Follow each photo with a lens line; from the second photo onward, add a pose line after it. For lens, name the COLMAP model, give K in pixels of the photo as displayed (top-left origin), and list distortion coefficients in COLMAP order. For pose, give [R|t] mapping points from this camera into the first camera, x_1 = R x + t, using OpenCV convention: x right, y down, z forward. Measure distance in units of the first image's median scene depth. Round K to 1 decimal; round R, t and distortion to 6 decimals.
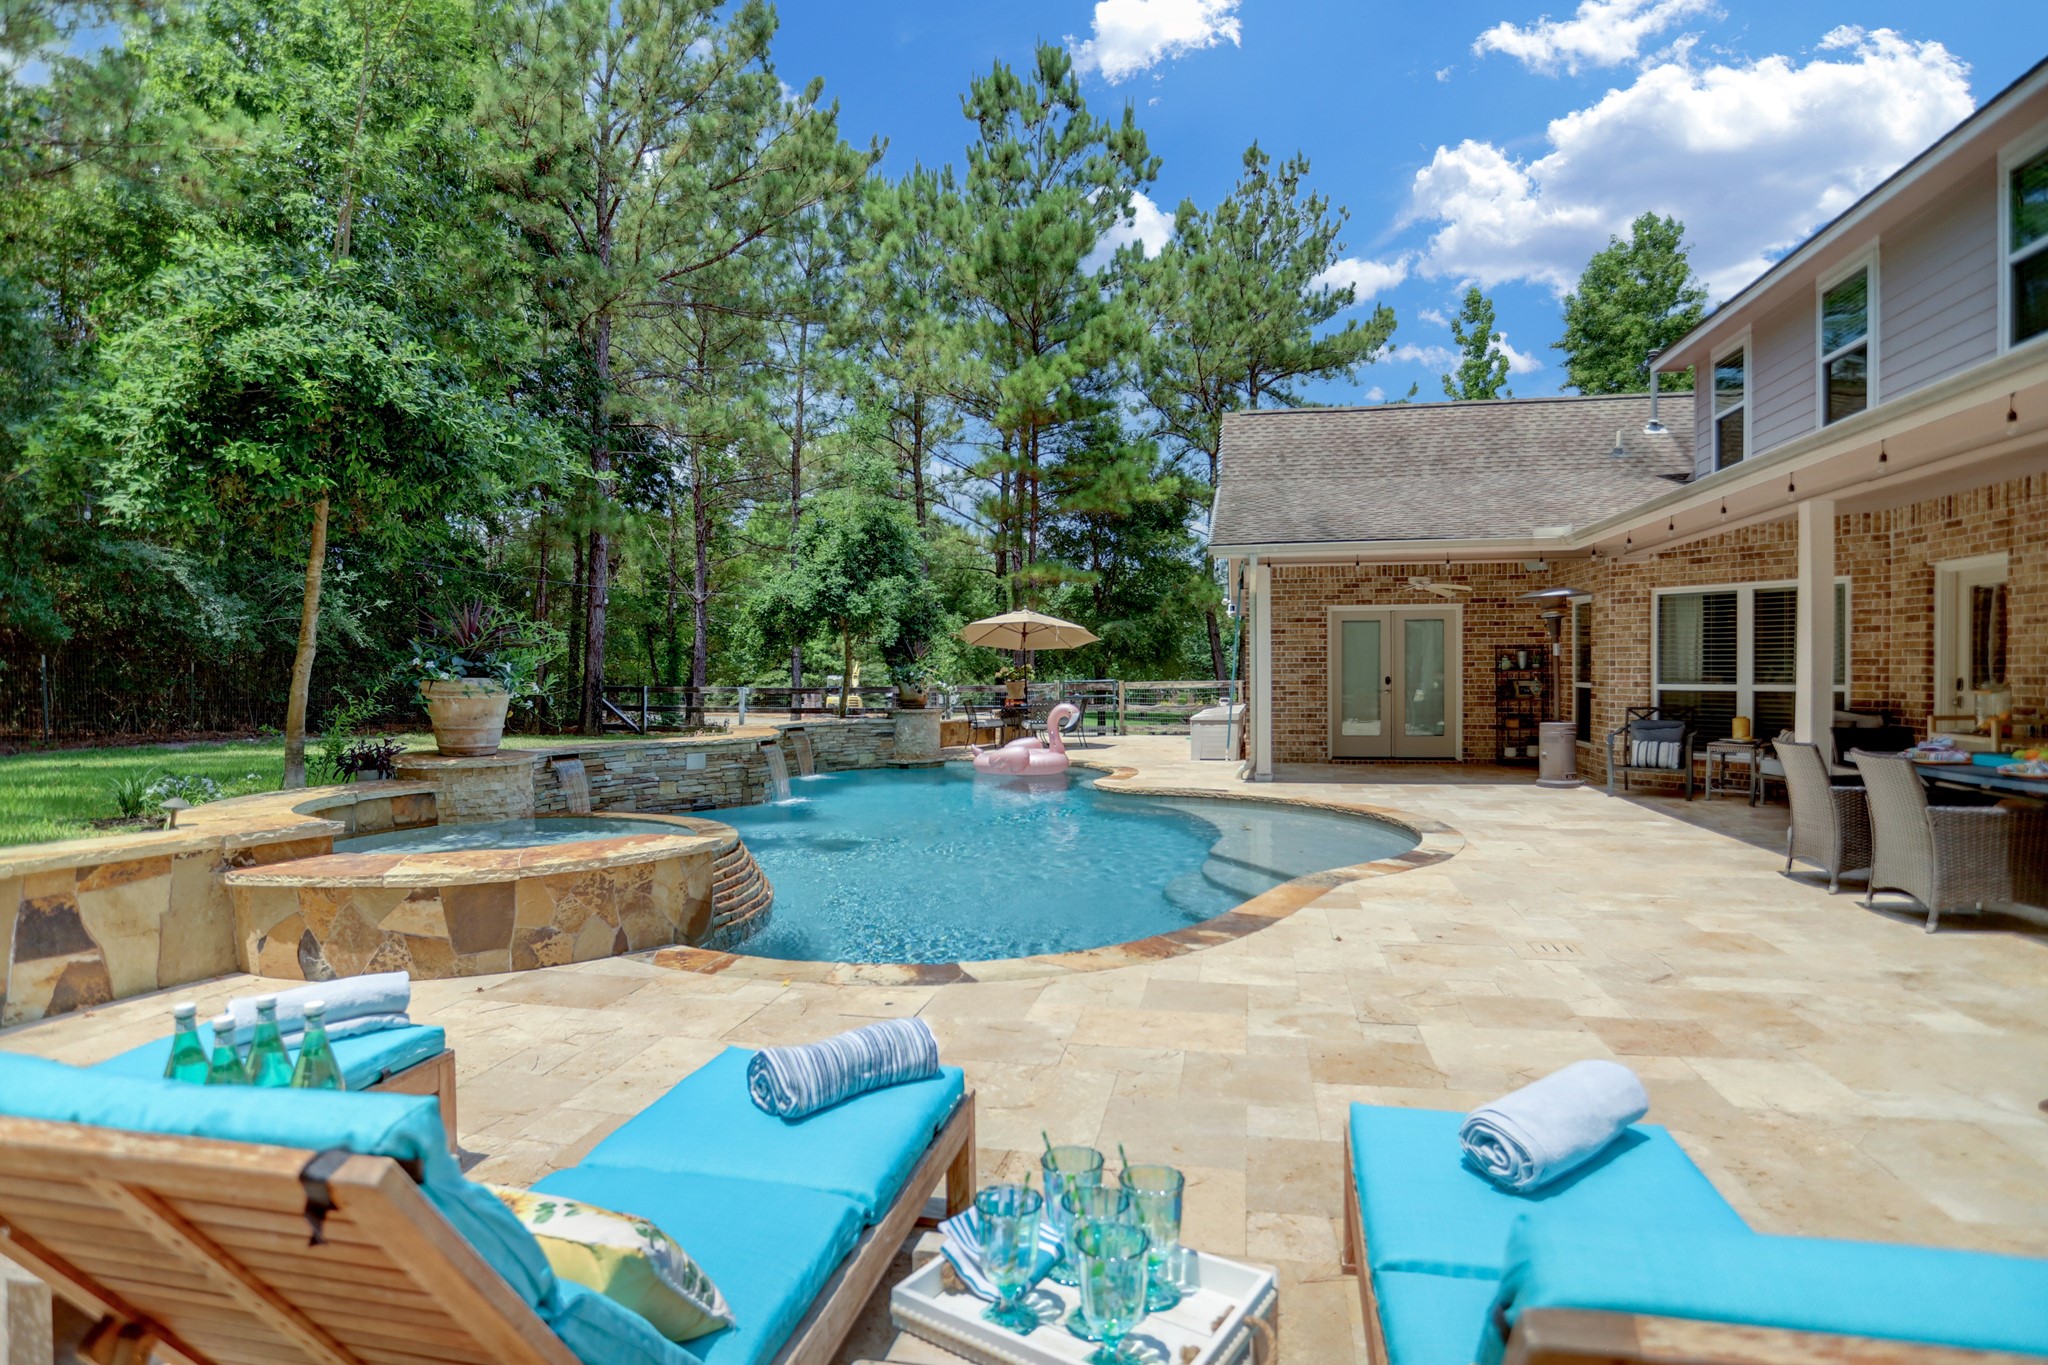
lens RADIAL K [[1024.0, 0, 1033.2], [0, 1024.0, 702.2], [0, 0, 1]] dist [-0.020818, 0.000176]
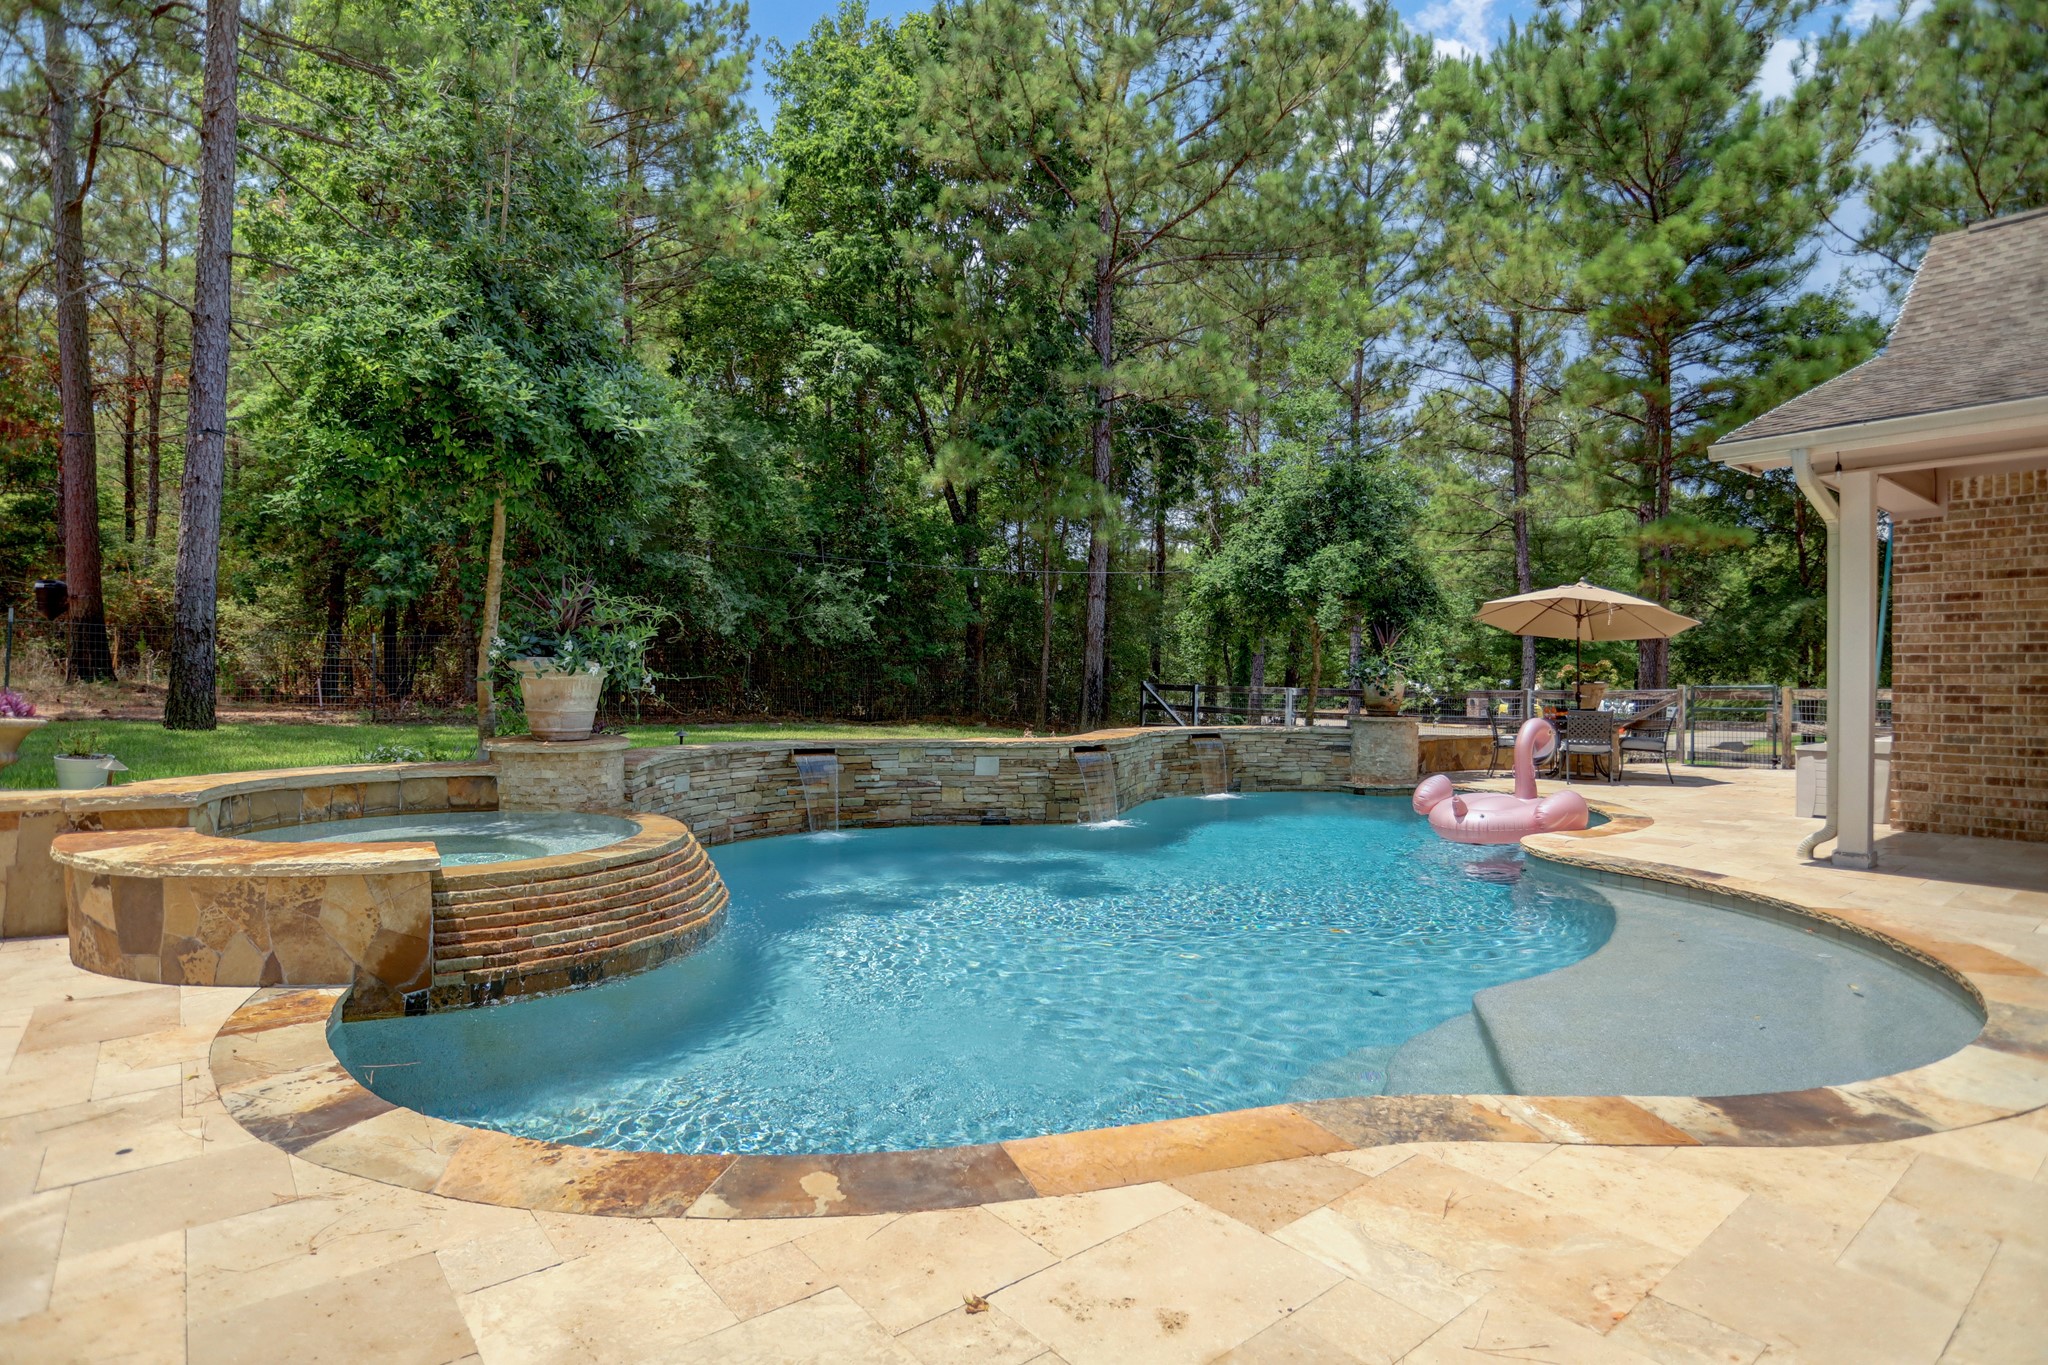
lens RADIAL K [[1090.4, 0, 1024.0], [0, 1090.4, 682.5], [0, 0, 1]] dist [-0.080695, 0.047539]
pose [[0.779558, 0.014147, -0.626170, 0.280671], [-0.028791, 0.999497, -0.013261, -0.000256], [0.625668, 0.028366, 0.779574, 0.339382]]
